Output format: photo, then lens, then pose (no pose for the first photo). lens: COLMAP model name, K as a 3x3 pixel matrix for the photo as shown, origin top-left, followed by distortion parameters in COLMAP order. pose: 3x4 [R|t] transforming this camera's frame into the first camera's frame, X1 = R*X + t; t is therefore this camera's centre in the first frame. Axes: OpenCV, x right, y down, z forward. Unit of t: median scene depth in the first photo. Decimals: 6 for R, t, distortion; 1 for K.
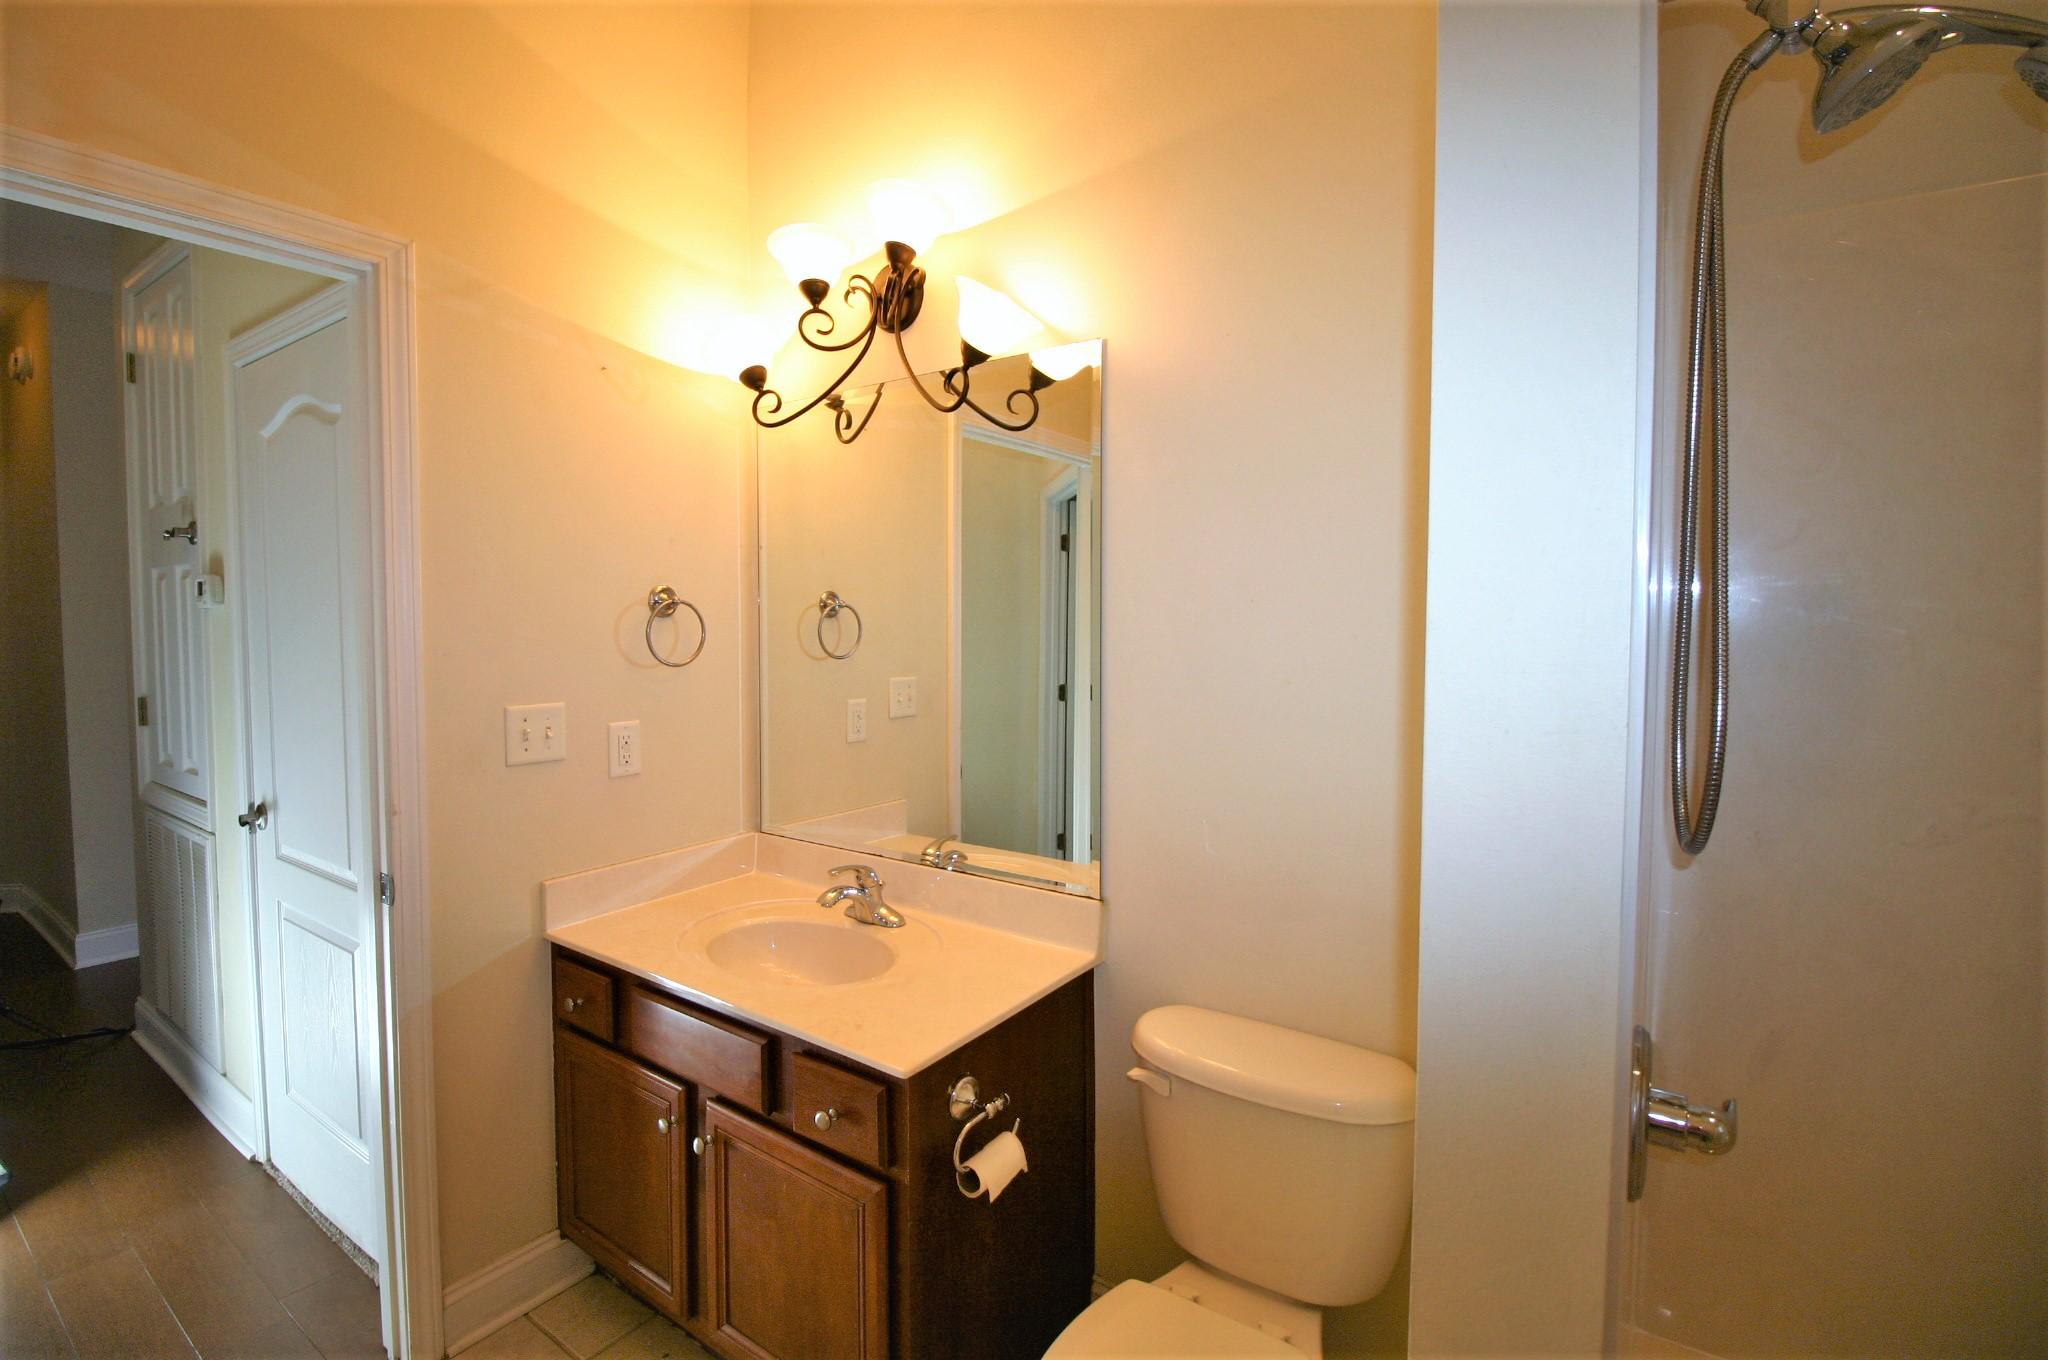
lens RADIAL K [[970.8, 0, 1019.5], [0, 970.8, 659.1], [0, 0, 1]] dist [-0.001995, -0.013976]
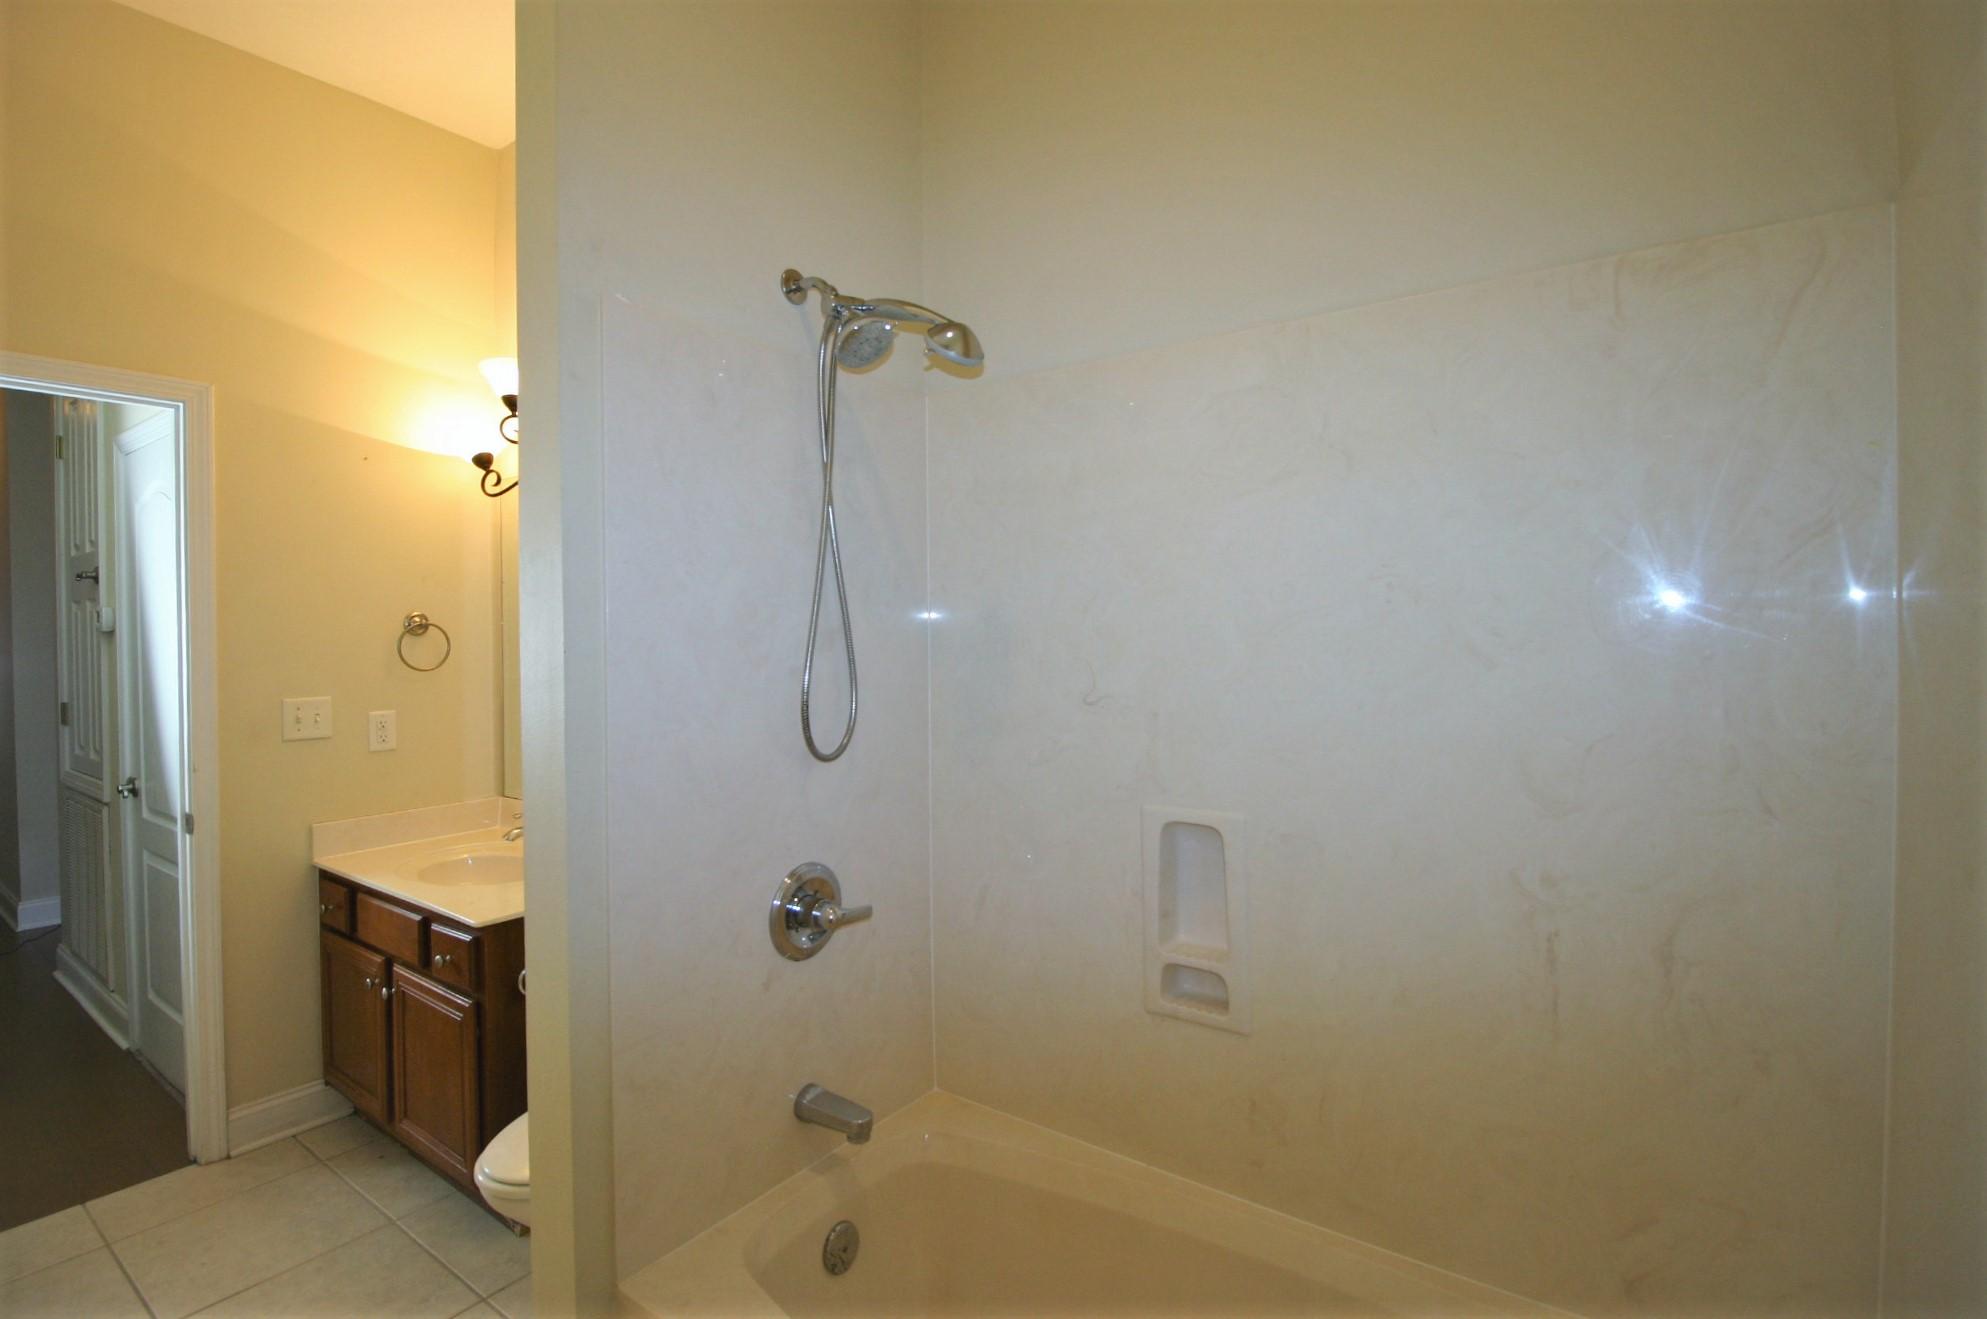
lens RADIAL K [[941.8, 0, 989.1], [0, 941.8, 639.3], [0, 0, 1]] dist [-0.001995, -0.013976]
pose [[0.999918, -0.012565, 0.002268, 0.476084], [0.012634, 0.999354, -0.033654, 0.019122], [-0.001843, 0.033679, 0.999431, -0.355562]]
